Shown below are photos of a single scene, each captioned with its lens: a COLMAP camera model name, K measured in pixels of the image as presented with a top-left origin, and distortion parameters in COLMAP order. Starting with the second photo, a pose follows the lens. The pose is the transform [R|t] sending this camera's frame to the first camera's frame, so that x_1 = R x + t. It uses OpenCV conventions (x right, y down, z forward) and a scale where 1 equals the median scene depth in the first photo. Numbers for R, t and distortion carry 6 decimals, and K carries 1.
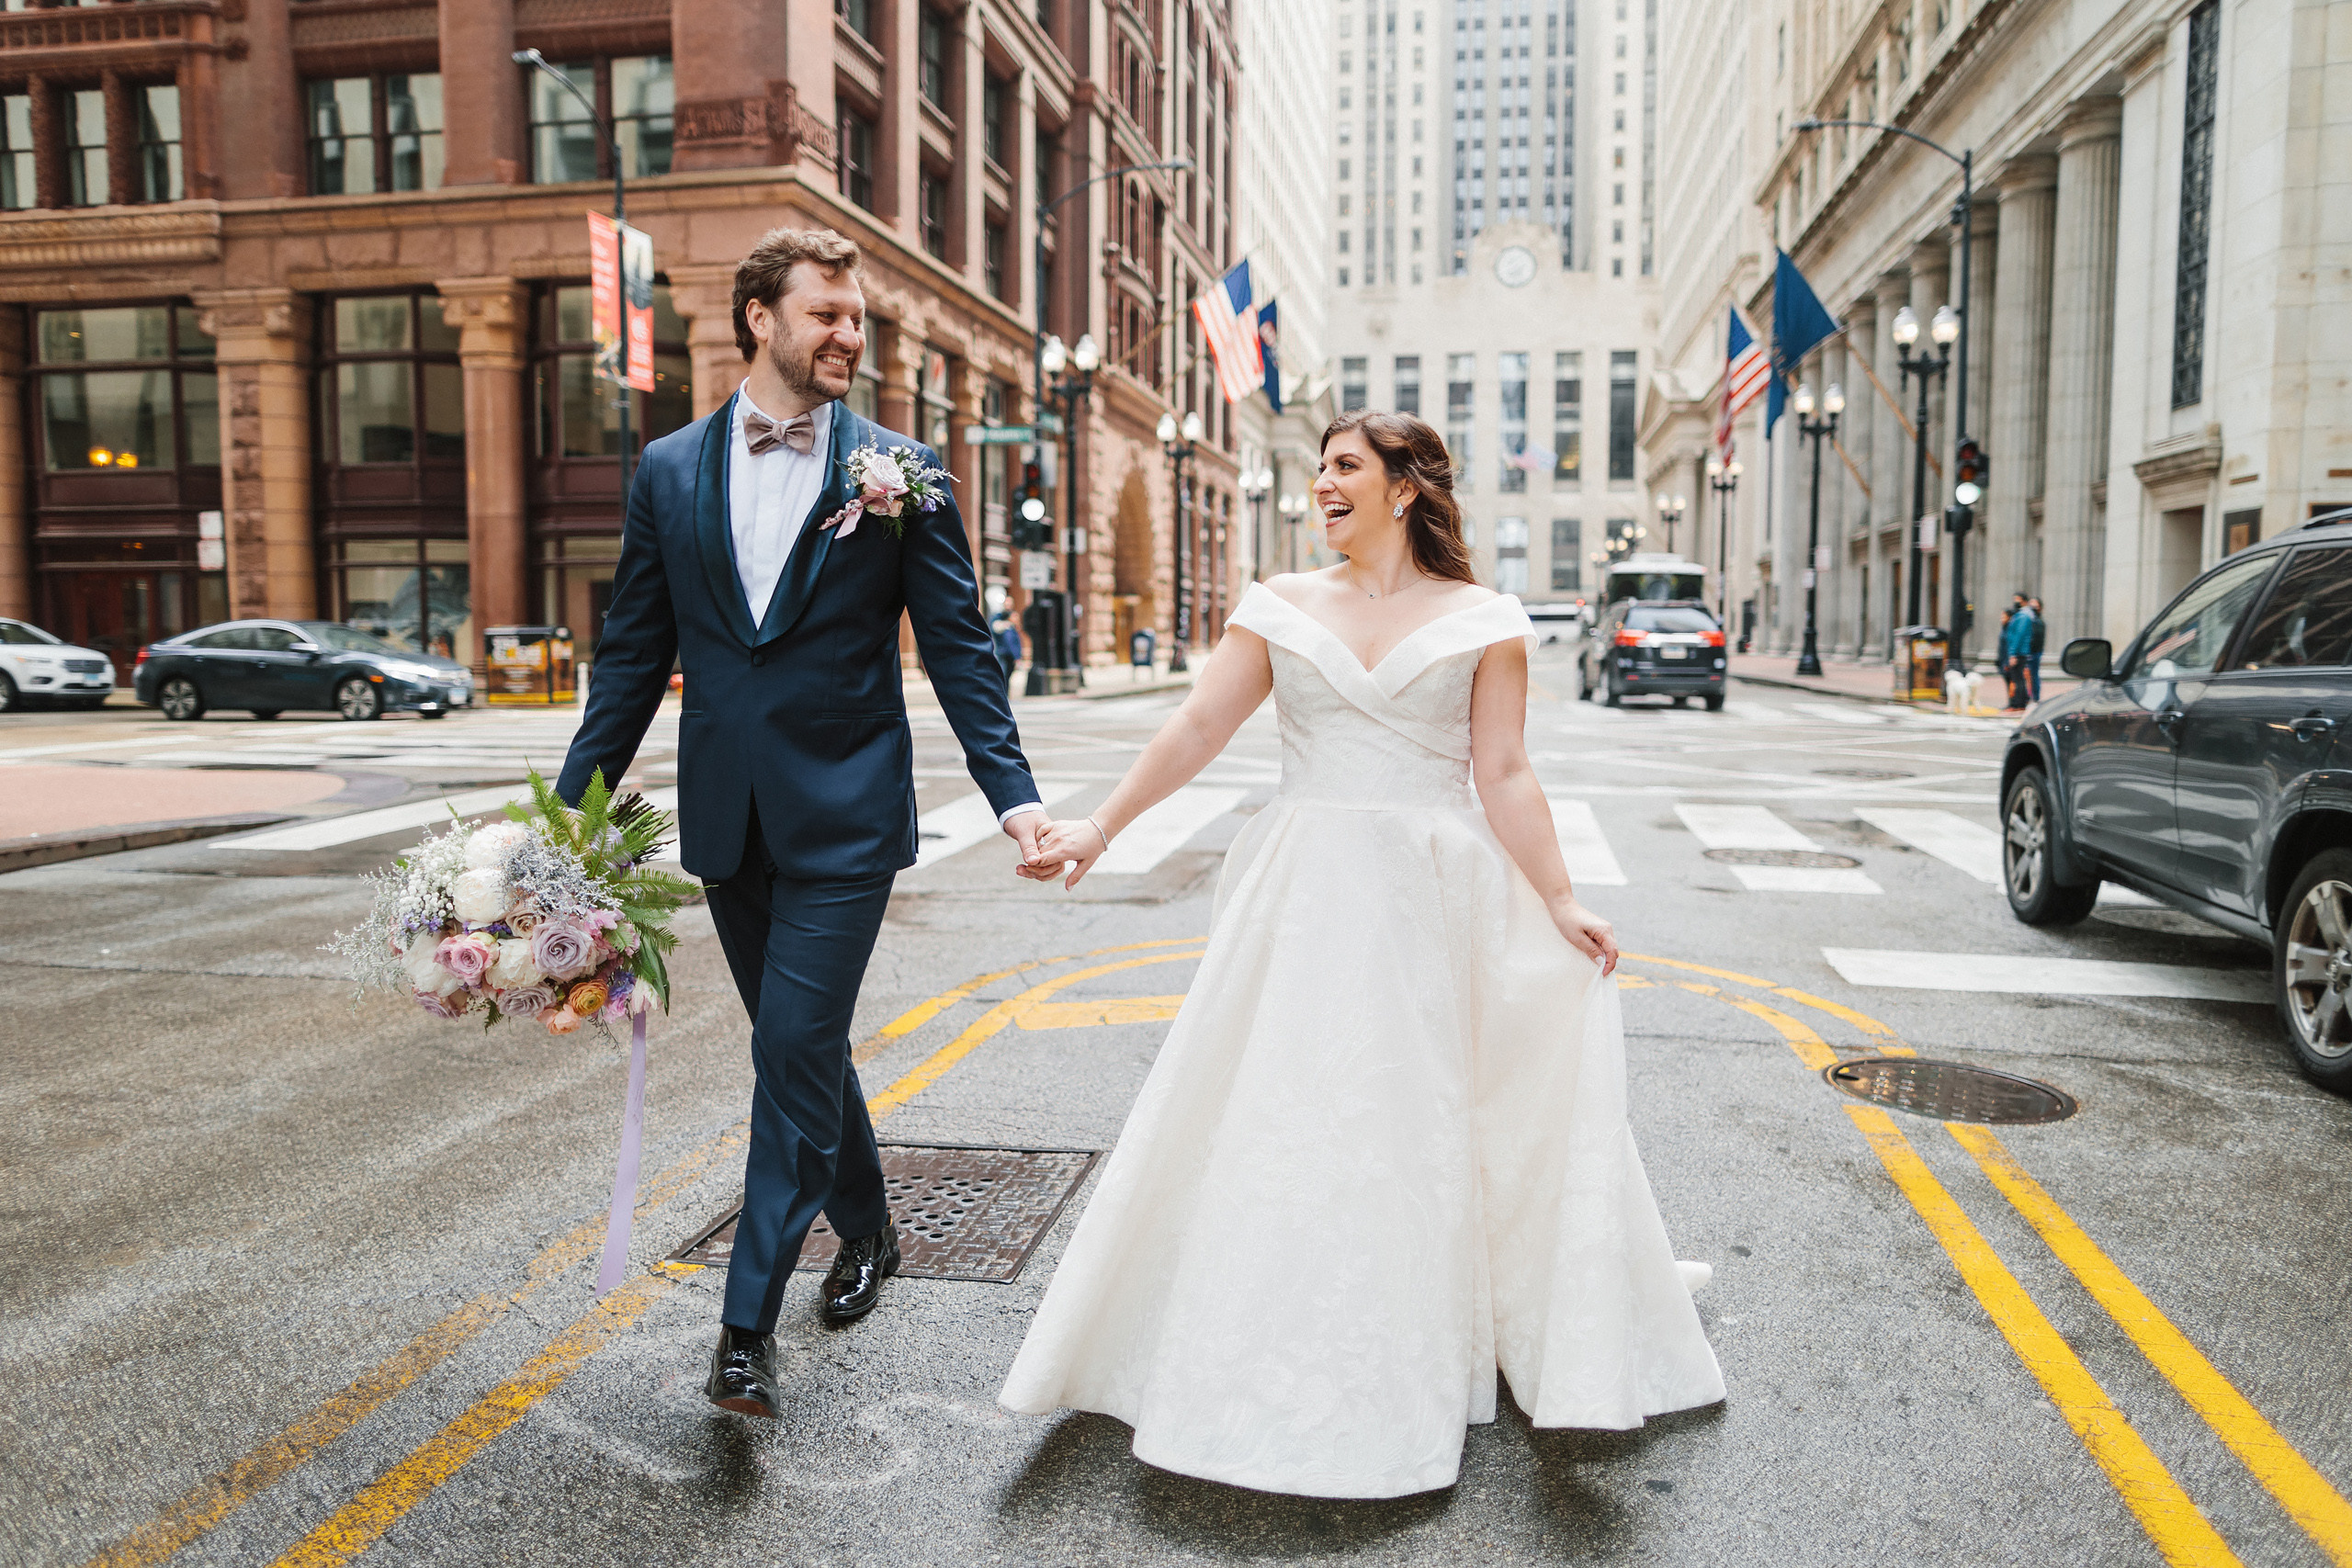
lens RADIAL K [[1664.0, 0, 1180.3], [0, 1664.0, 762.0], [0, 0, 1]] dist [-0.054975, 0.052283]
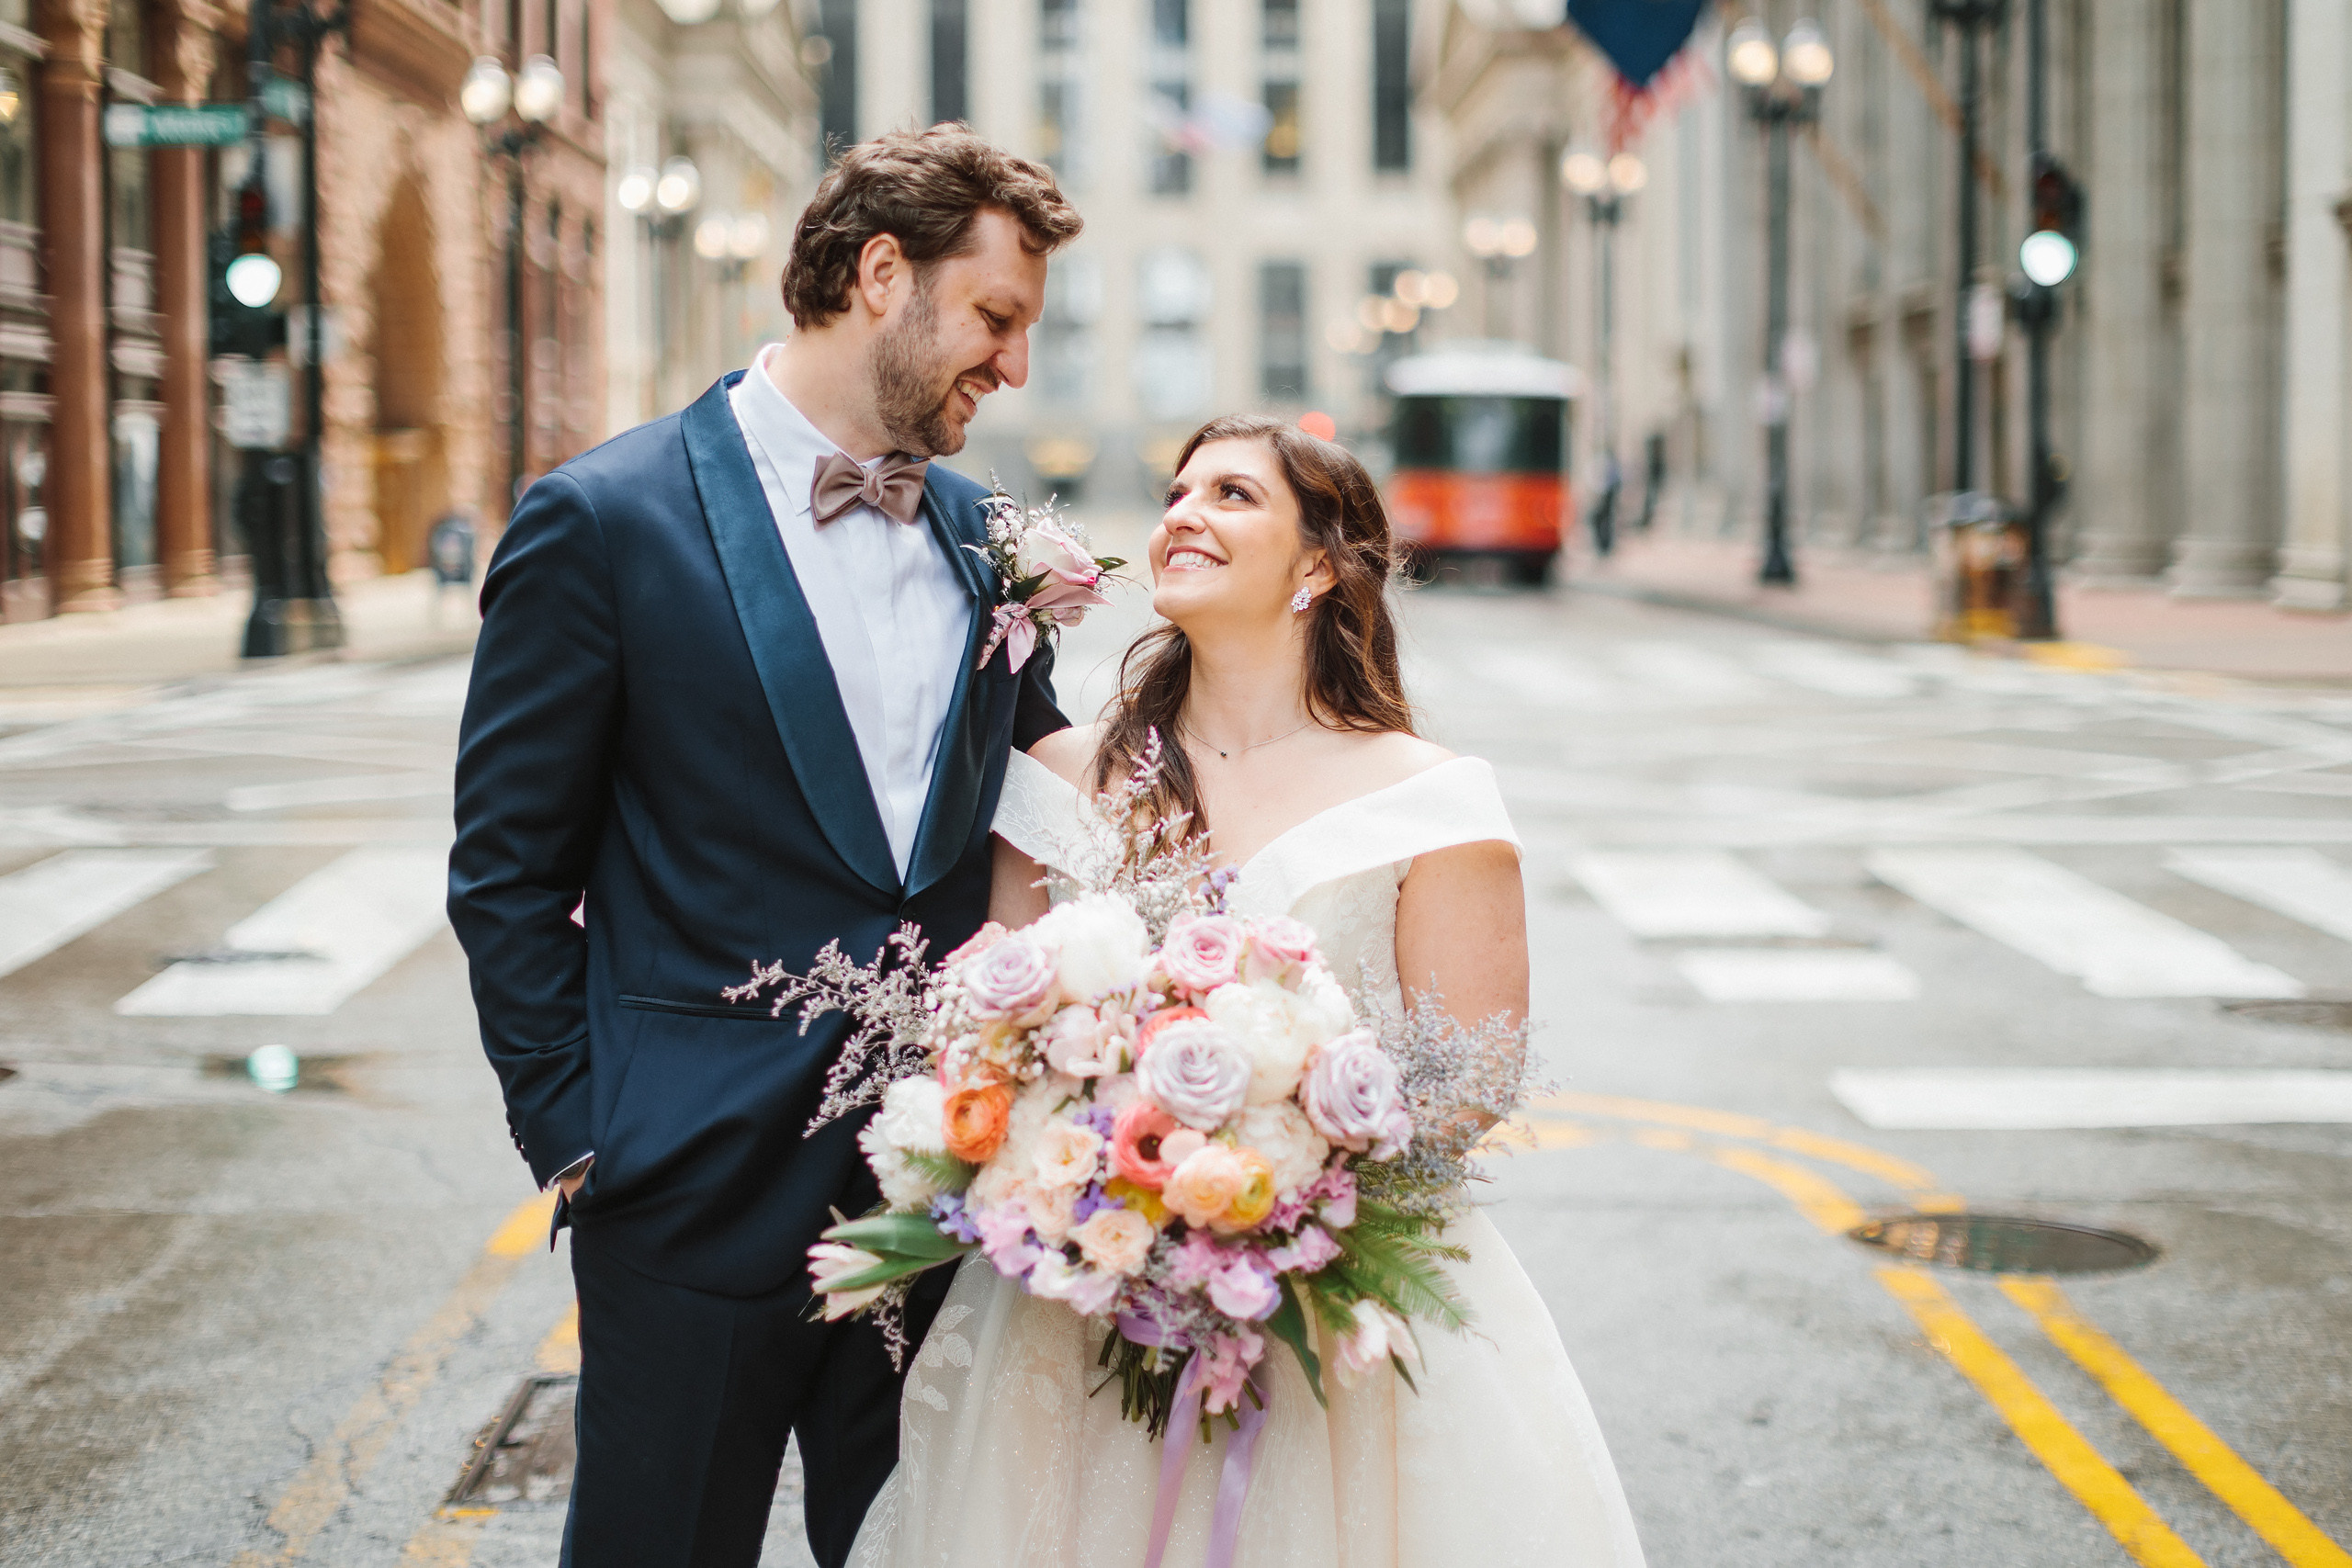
lens RADIAL K [[3624.9, 0, 1217.2], [0, 3624.9, 783.1], [0, 0, 1]] dist [-0.147422, 0.137210]
pose [[0.977505, -0.024710, 0.209460, -0.029904], [0.023922, 0.999694, 0.006298, -0.003785], [-0.209552, -0.001146, 0.977797, -0.070976]]
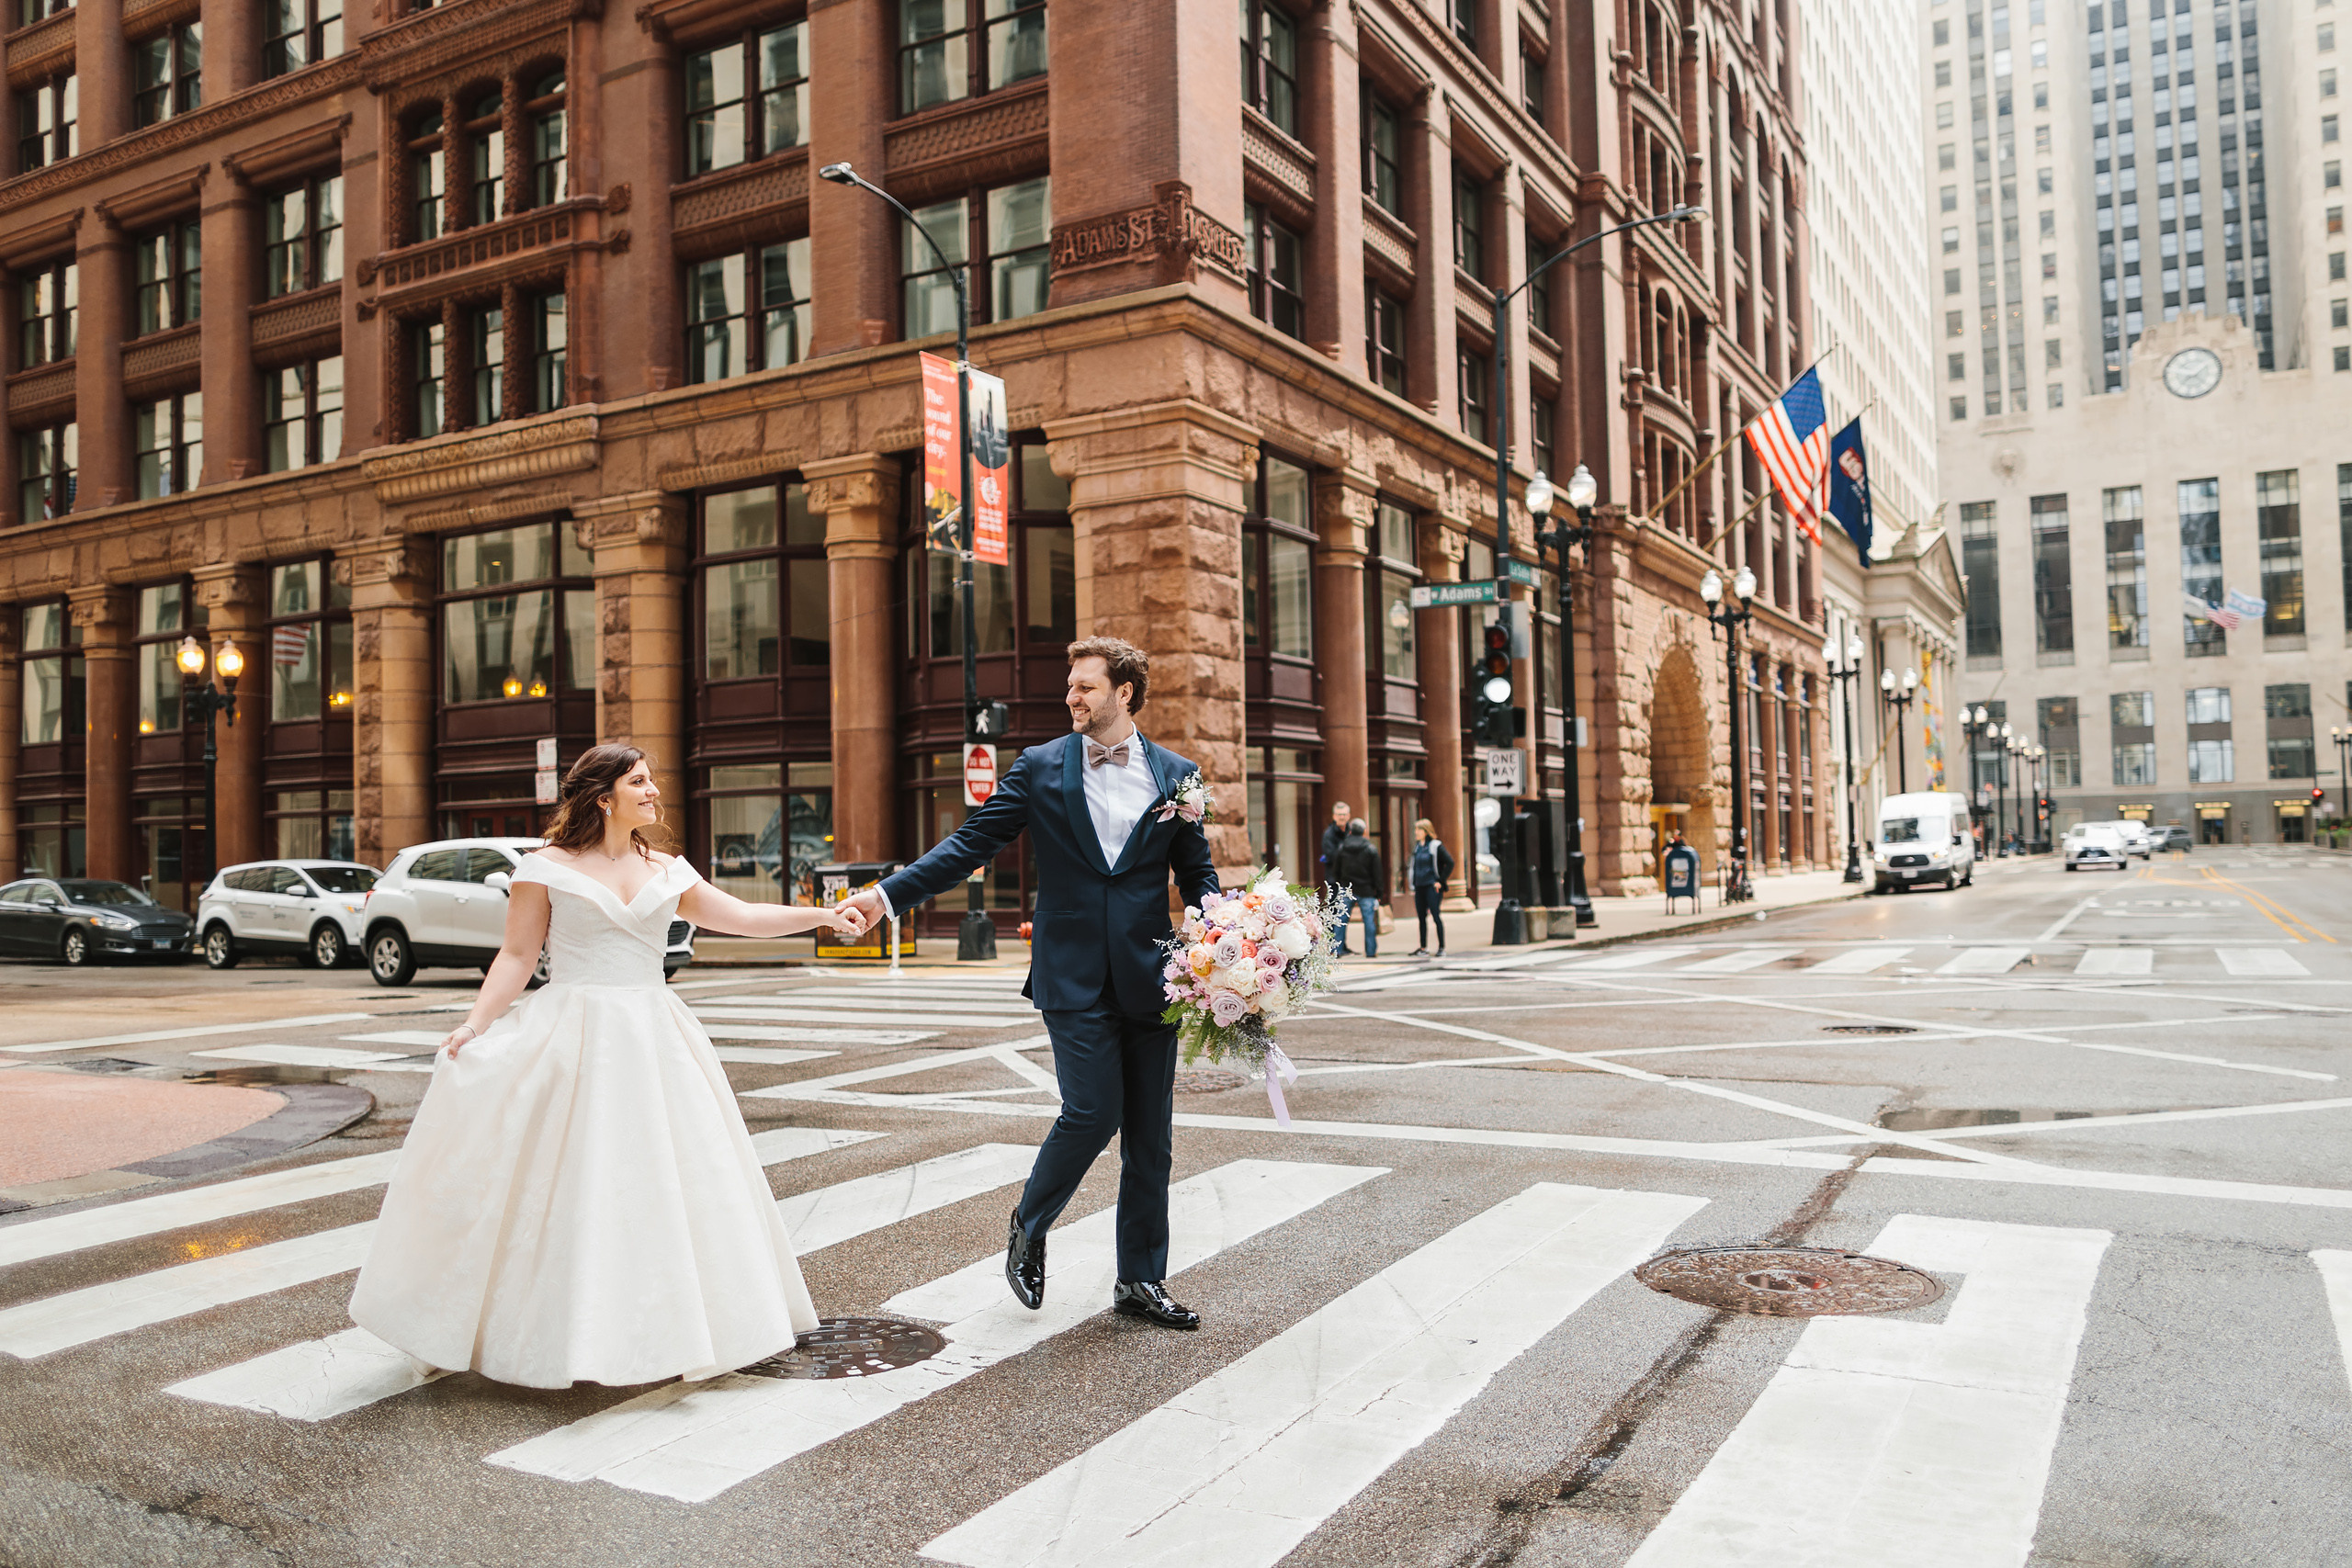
lens RADIAL K [[1807.5, 0, 1126.1], [0, 1807.5, 790.1], [0, 0, 1]] dist [-0.052153, 0.039501]
pose [[0.939347, -0.034221, -0.341257, 0.023677], [-0.003955, 0.993863, -0.110550, -0.015323], [0.342946, 0.105195, 0.933446, 0.165455]]
